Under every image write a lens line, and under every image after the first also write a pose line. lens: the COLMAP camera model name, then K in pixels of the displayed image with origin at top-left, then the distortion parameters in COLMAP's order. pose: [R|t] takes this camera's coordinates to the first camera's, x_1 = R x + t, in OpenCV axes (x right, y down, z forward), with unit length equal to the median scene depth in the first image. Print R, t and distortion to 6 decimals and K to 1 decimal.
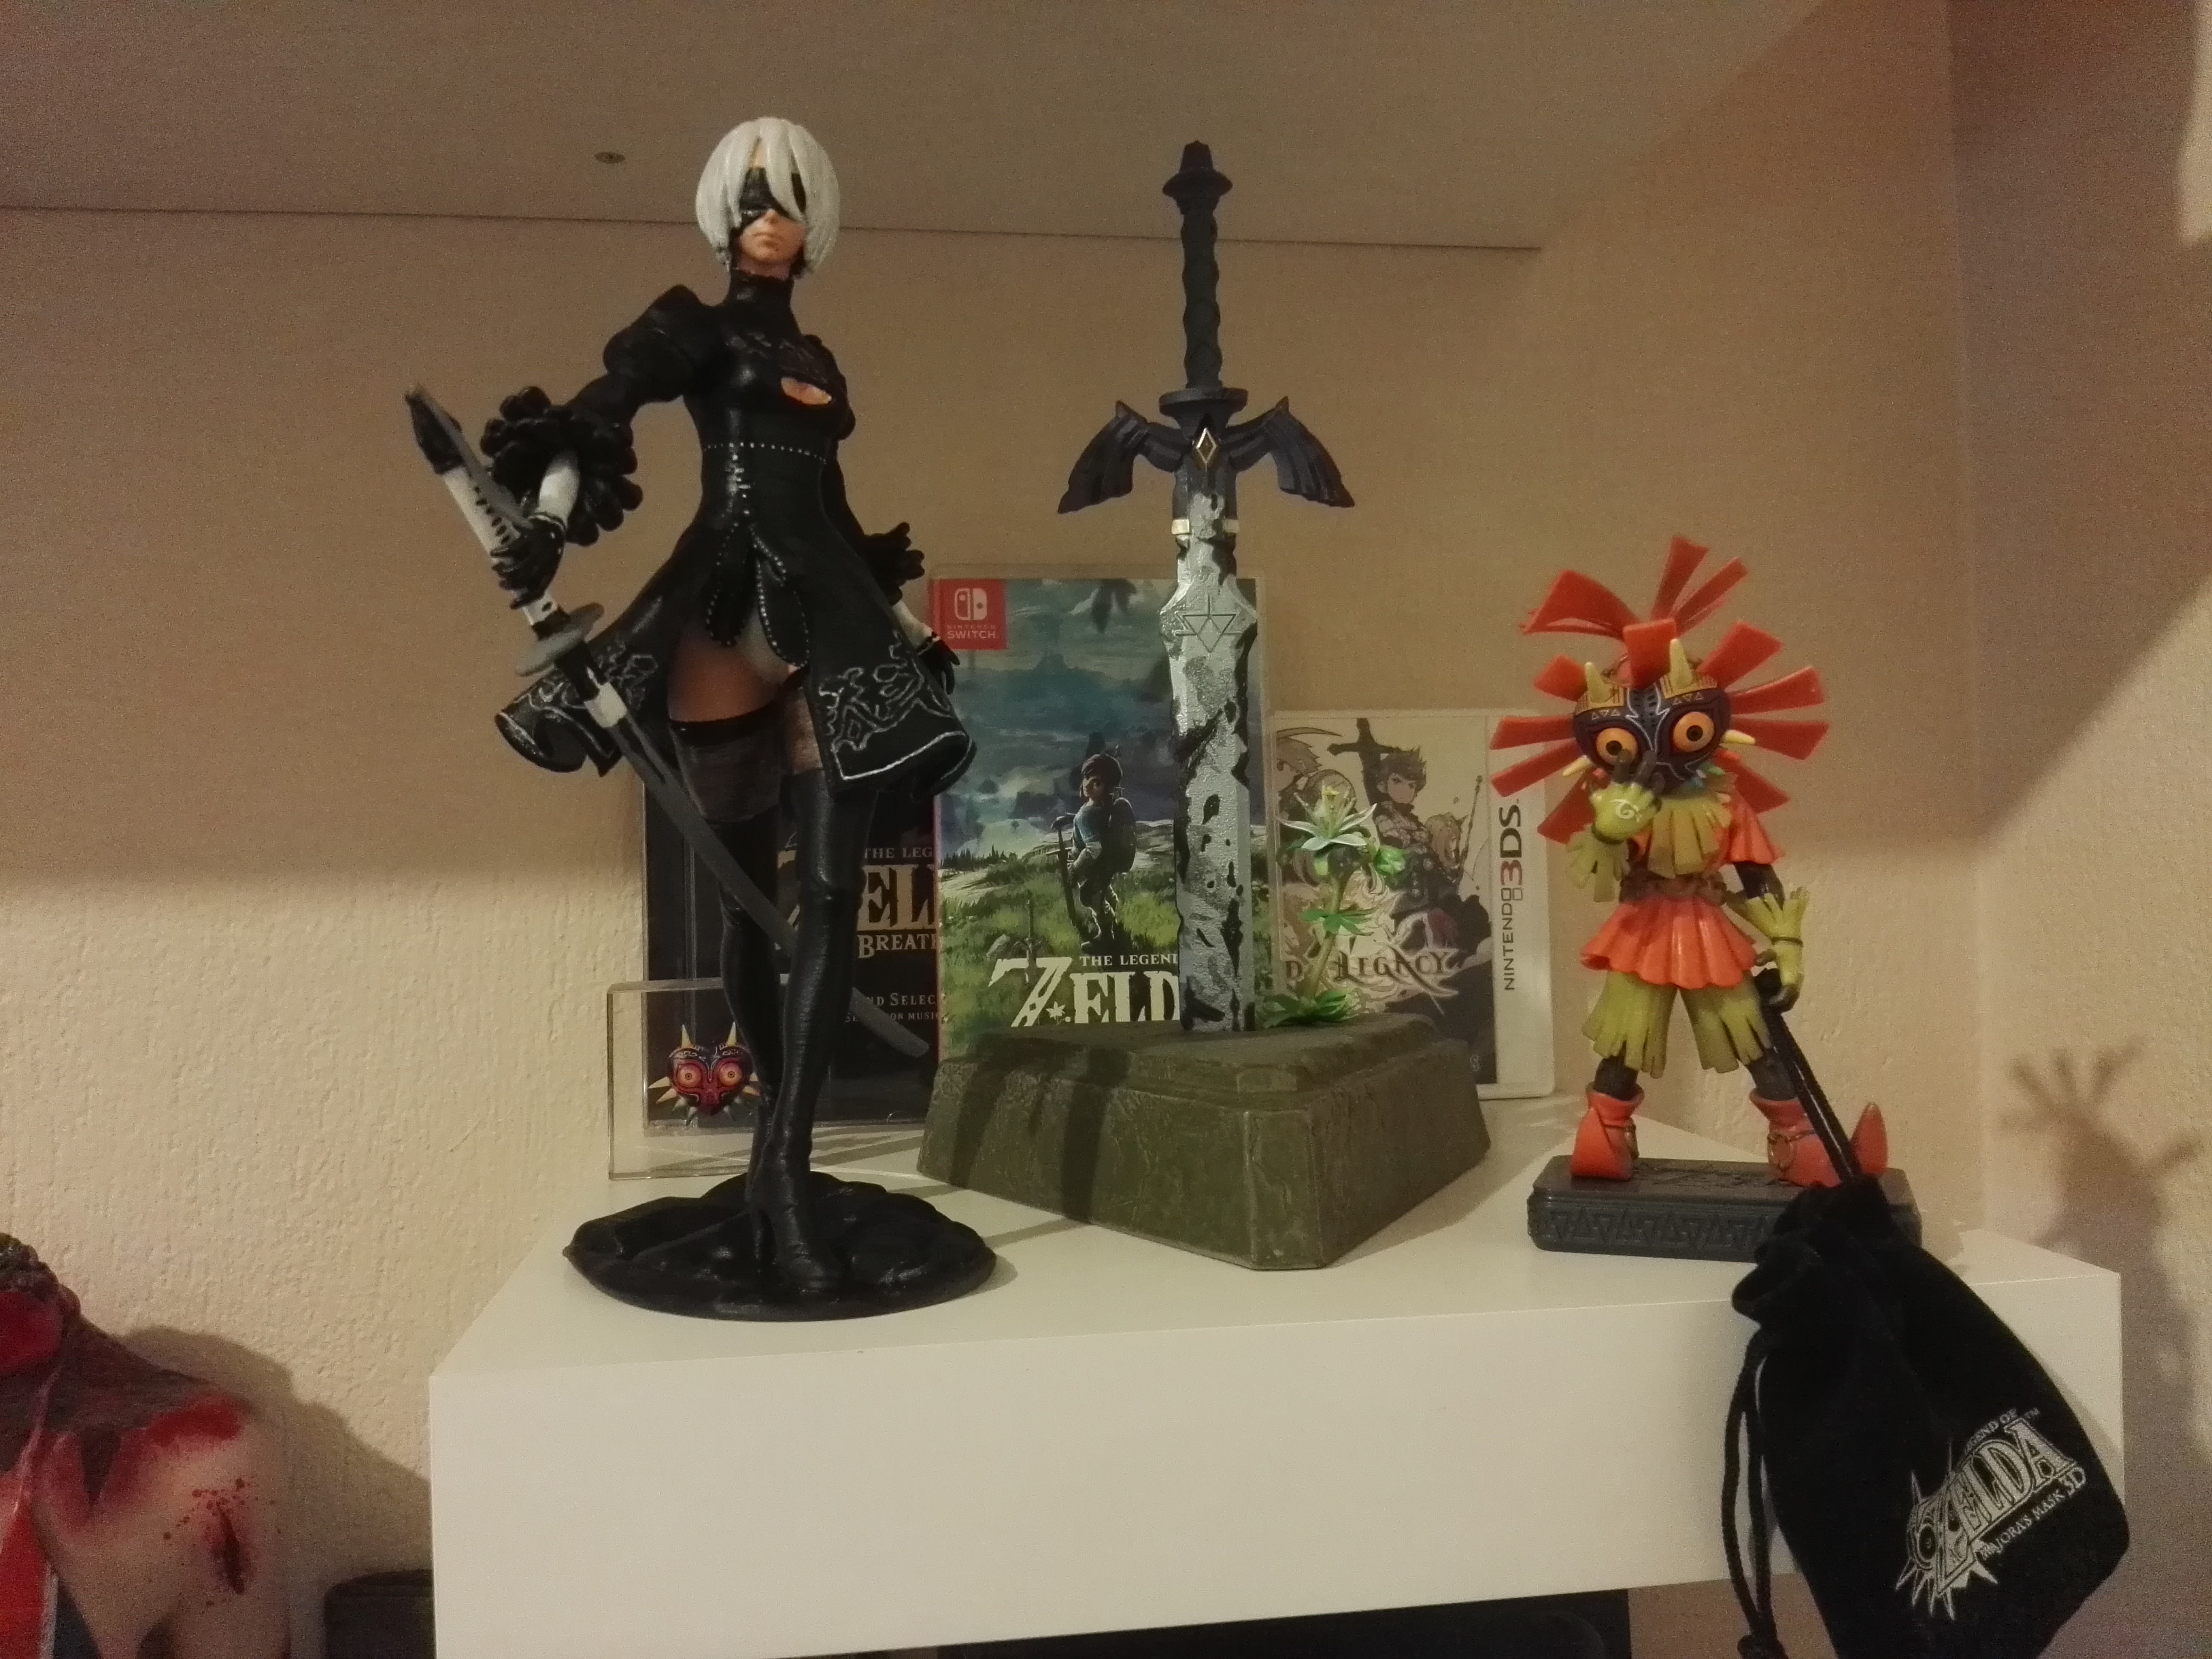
lens RADIAL K [[1777.8, 0, 1146.7], [0, 1777.8, 831.8], [0, 0, 1]] dist [0.033292, -0.062546]
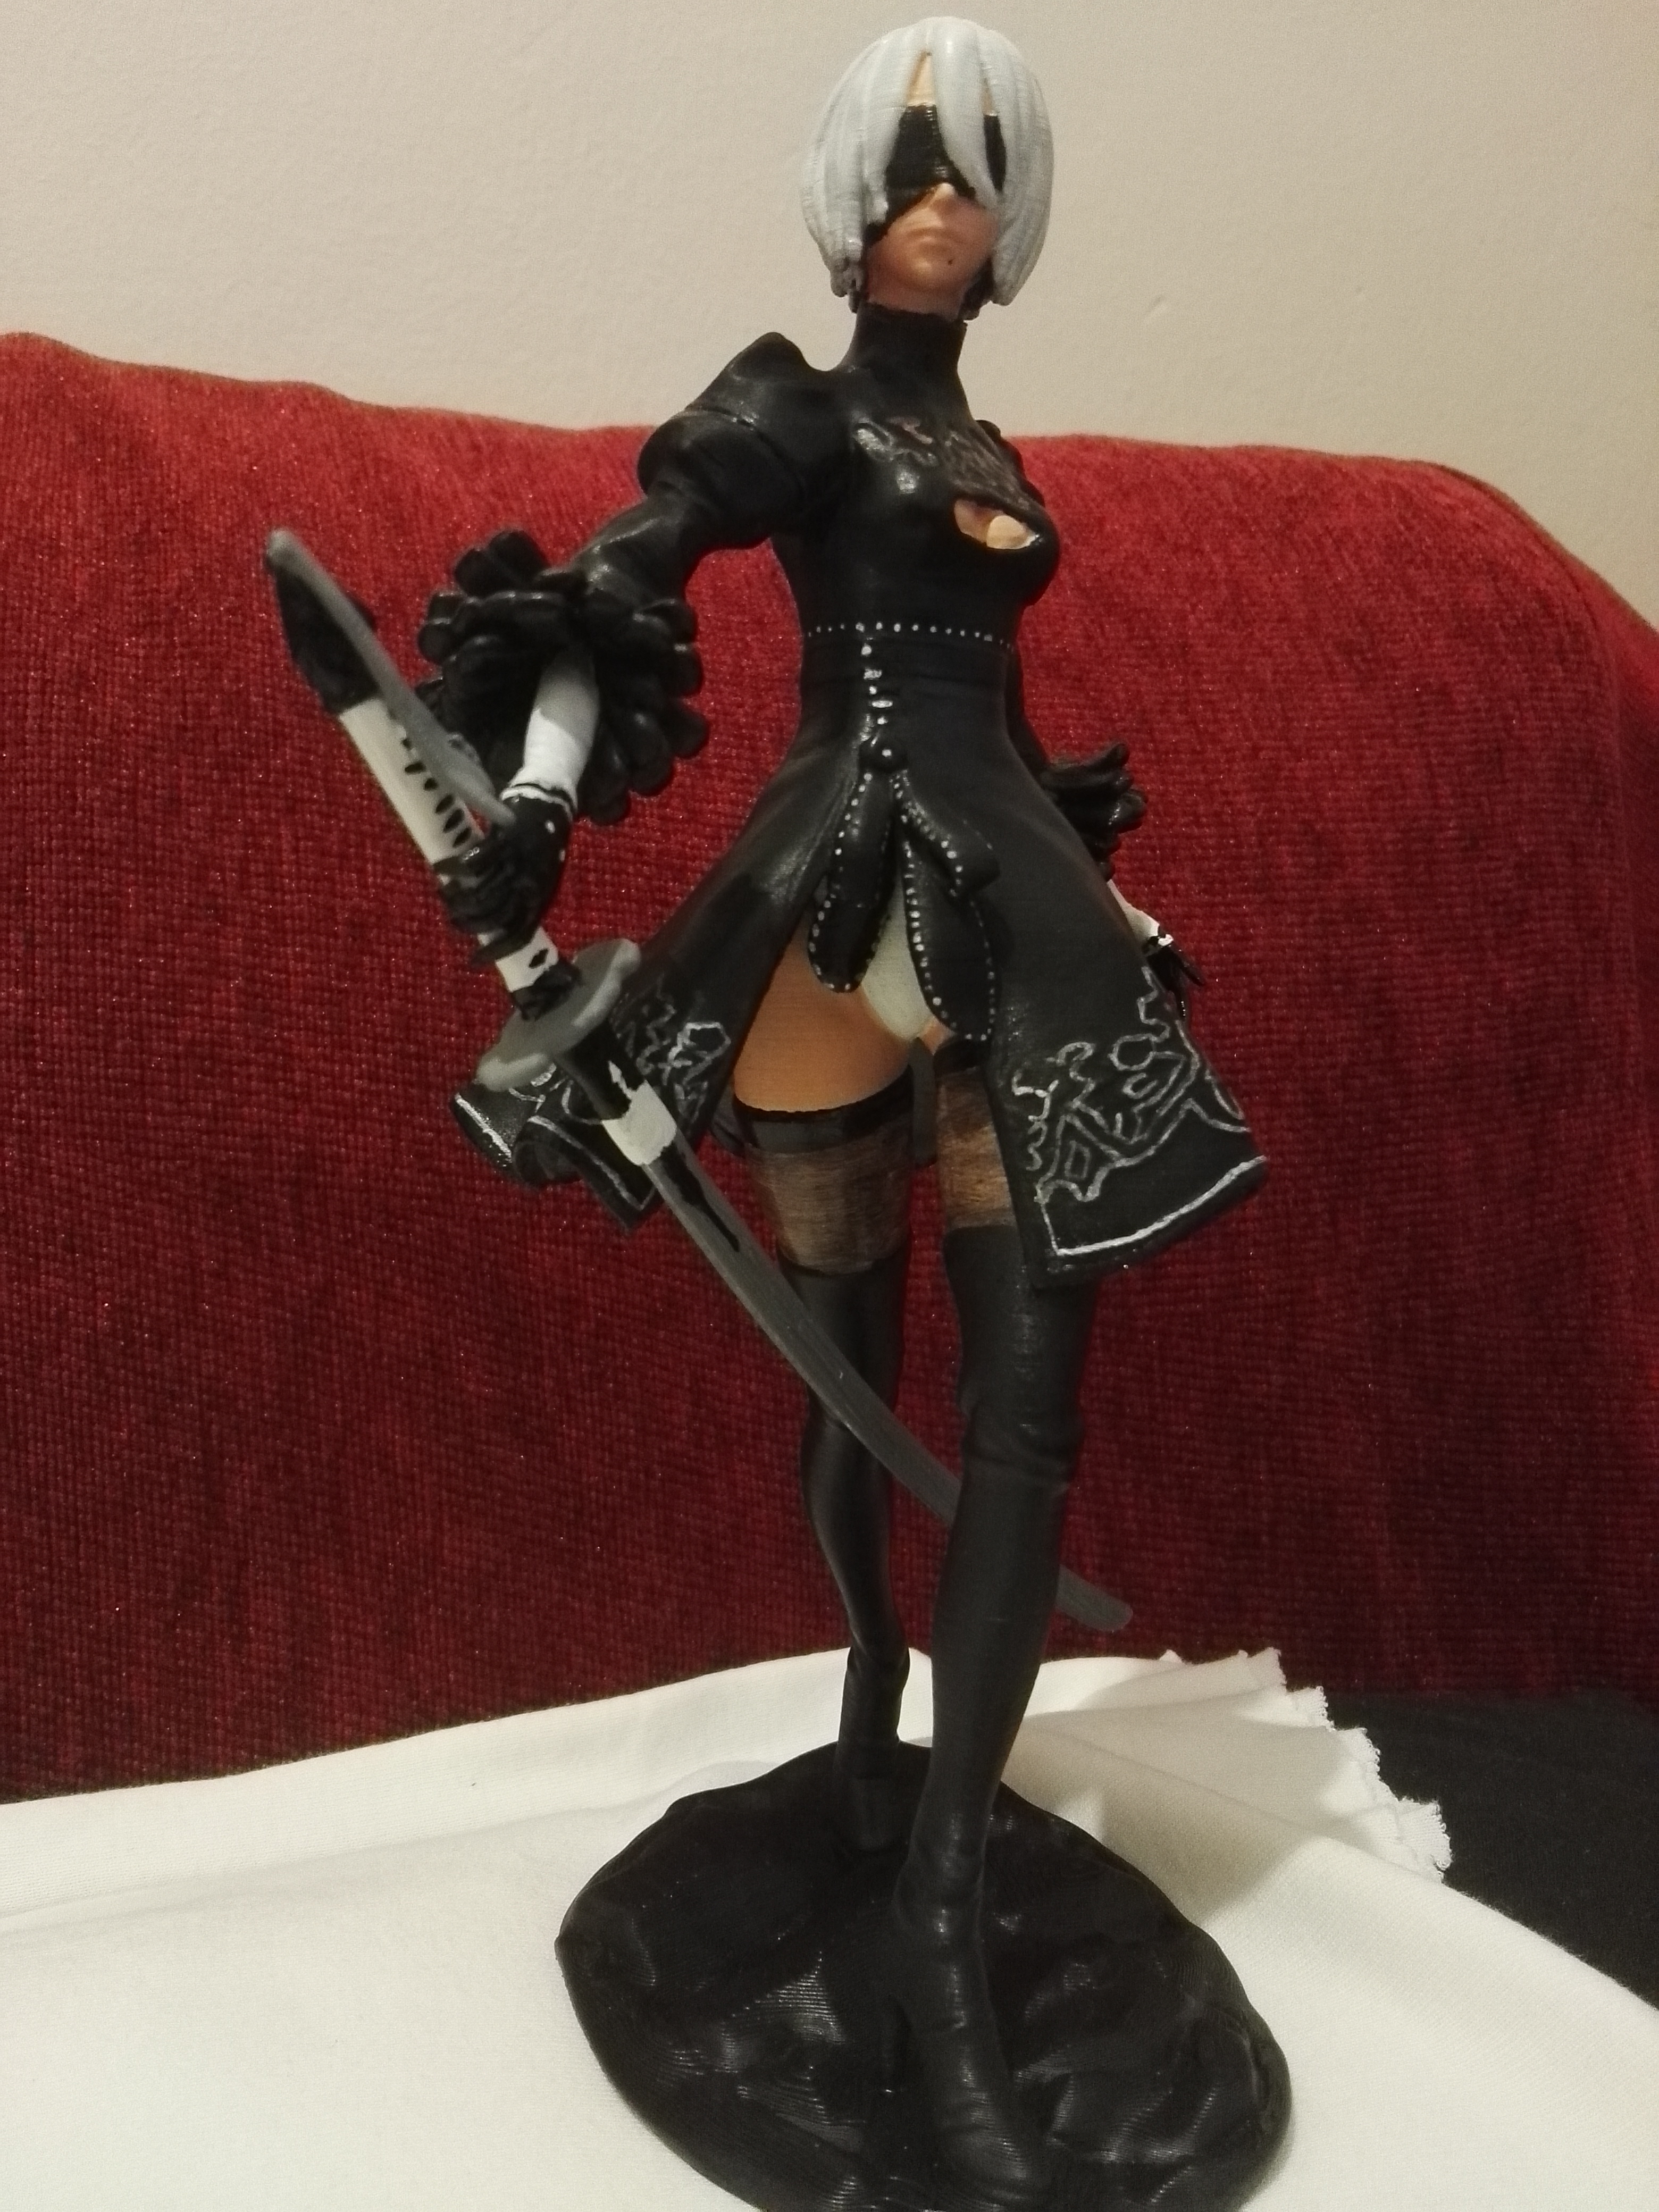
lens RADIAL K [[1843.9, 0, 845.5], [0, 1843.9, 1106.1], [0, 0, 1]] dist [0.023903, -0.080071]
pose [[0.986170, 0.034826, -0.162034, -0.142040], [-0.022184, 0.996613, 0.079184, -0.115931], [0.164243, -0.074494, 0.983603, 0.430960]]
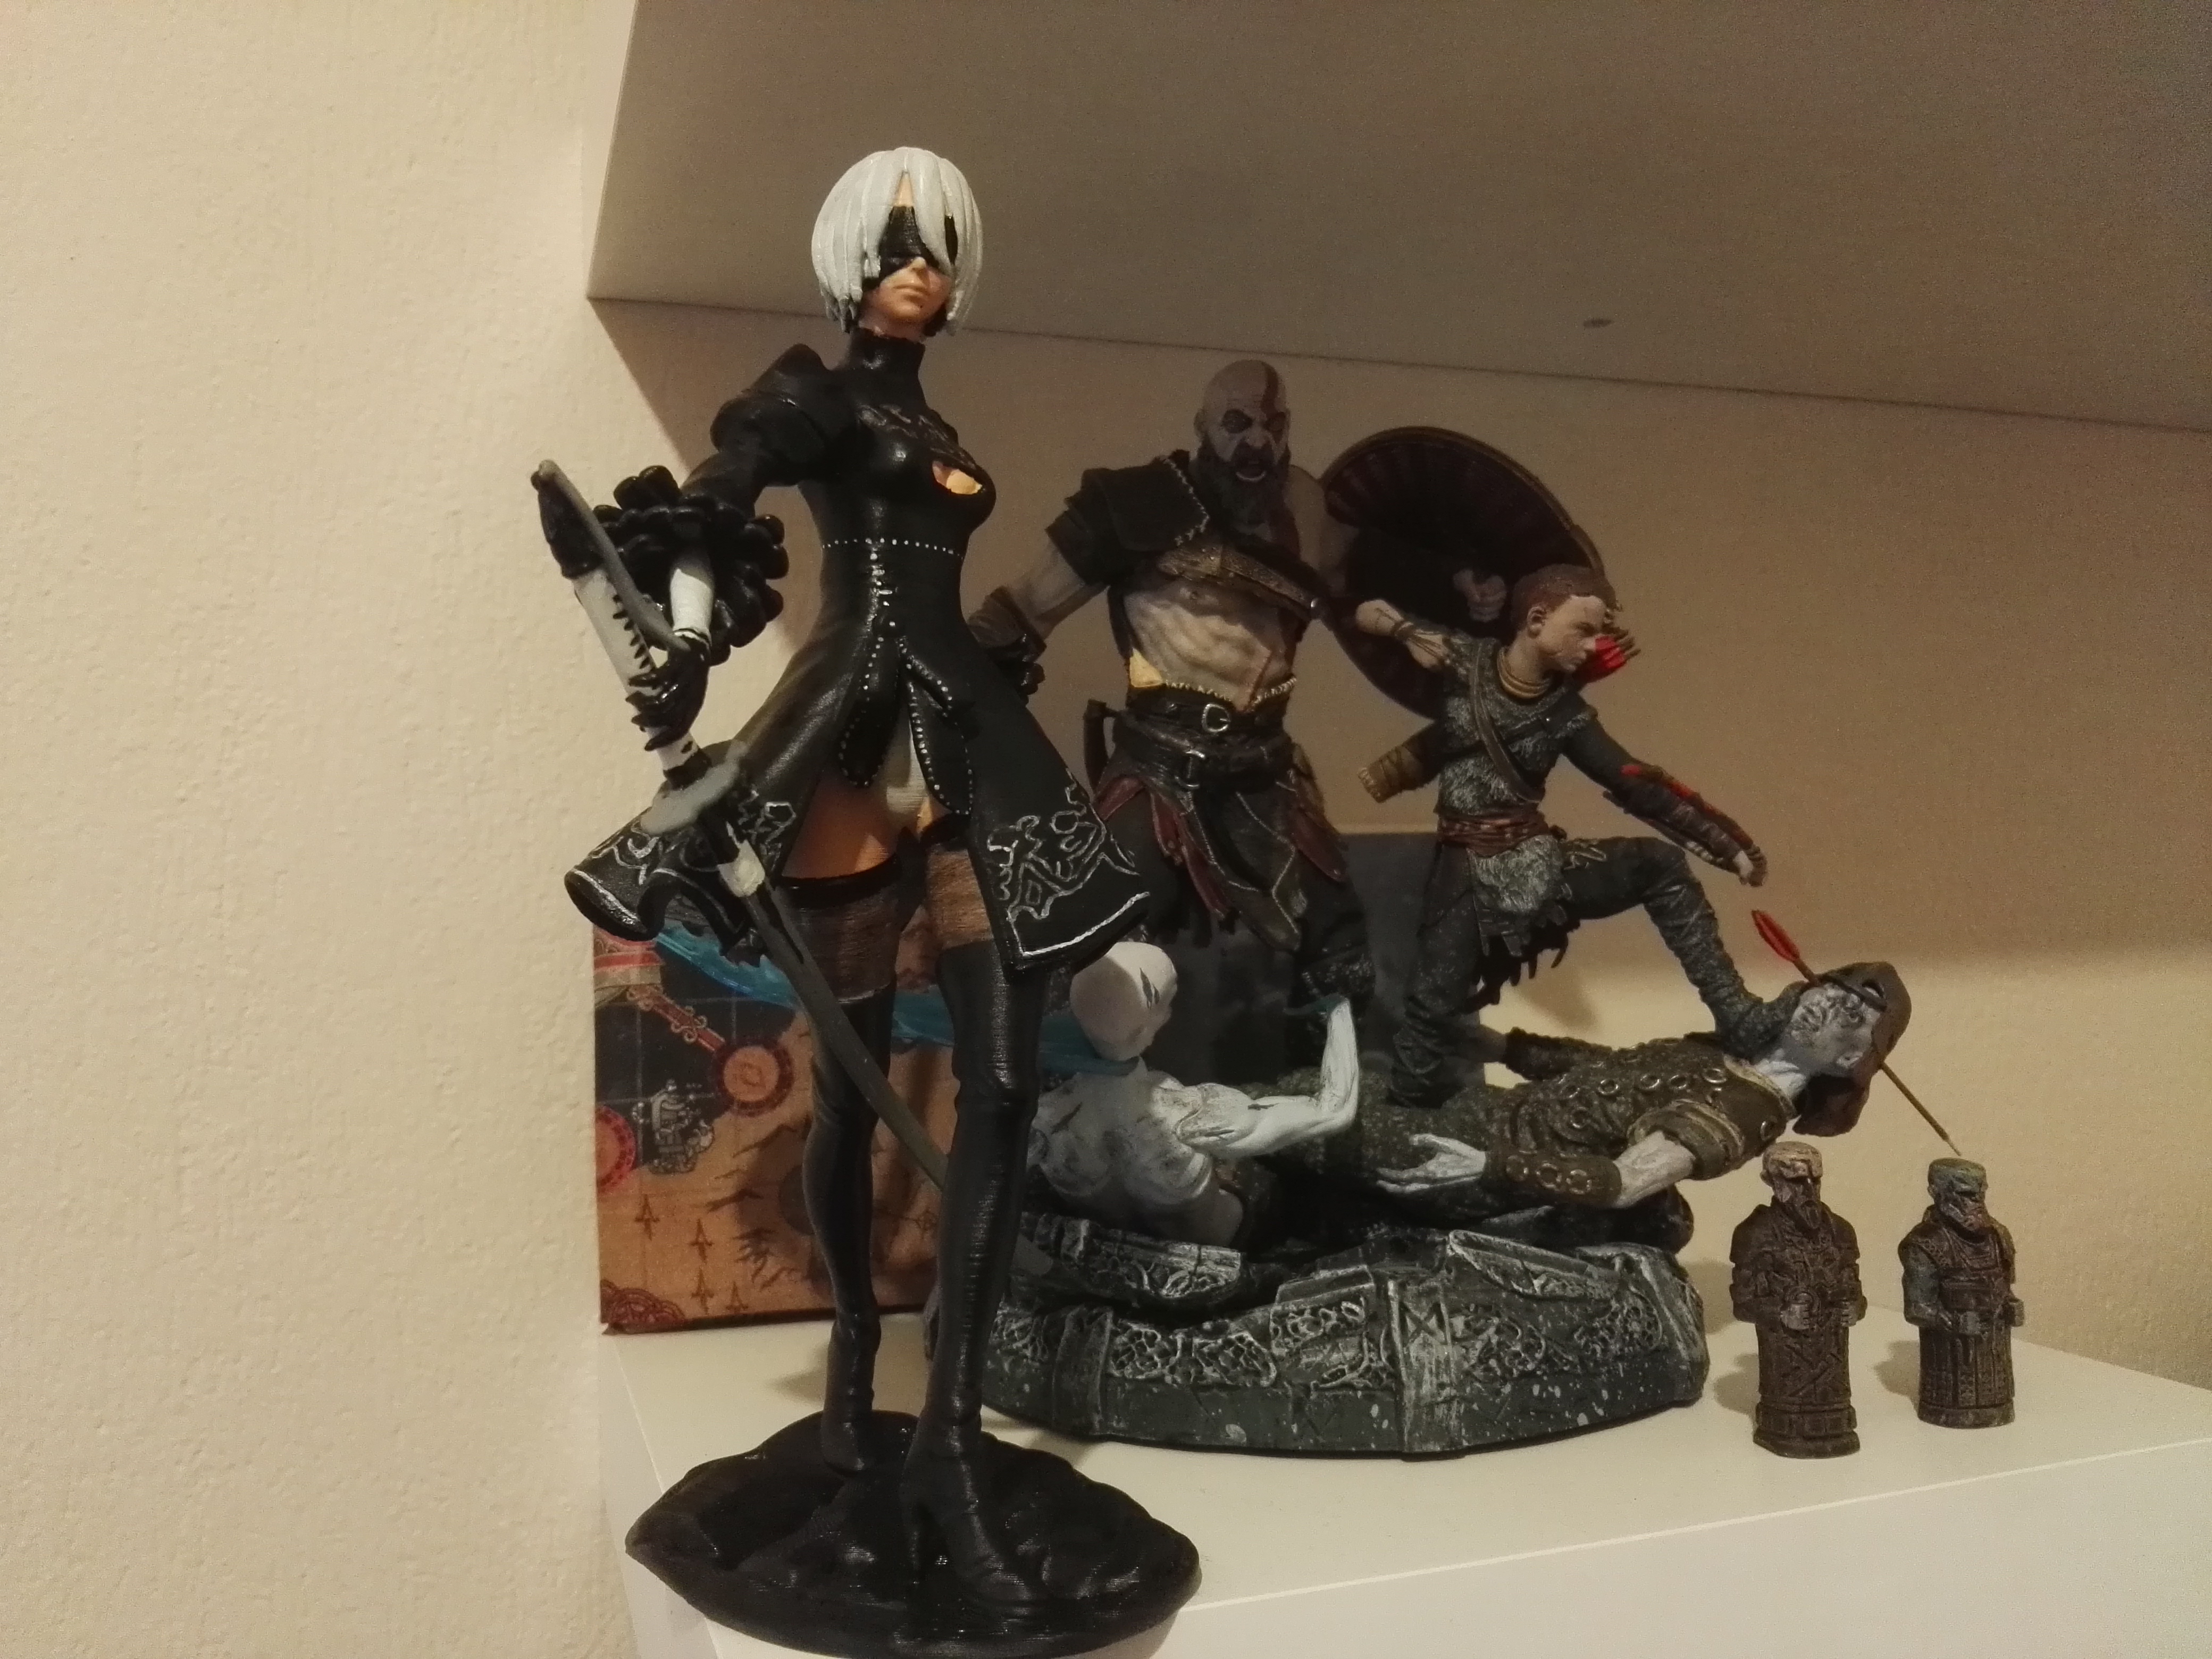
lens RADIAL K [[1777.8, 0, 1125.0], [0, 1777.8, 832.9], [0, 0, 1]] dist [0.033292, -0.062546]
pose [[0.994194, 0.001401, 0.107592, -0.207869], [0.003018, 0.999159, -0.040900, -0.050992], [-0.107559, 0.040987, 0.993353, 0.187909]]
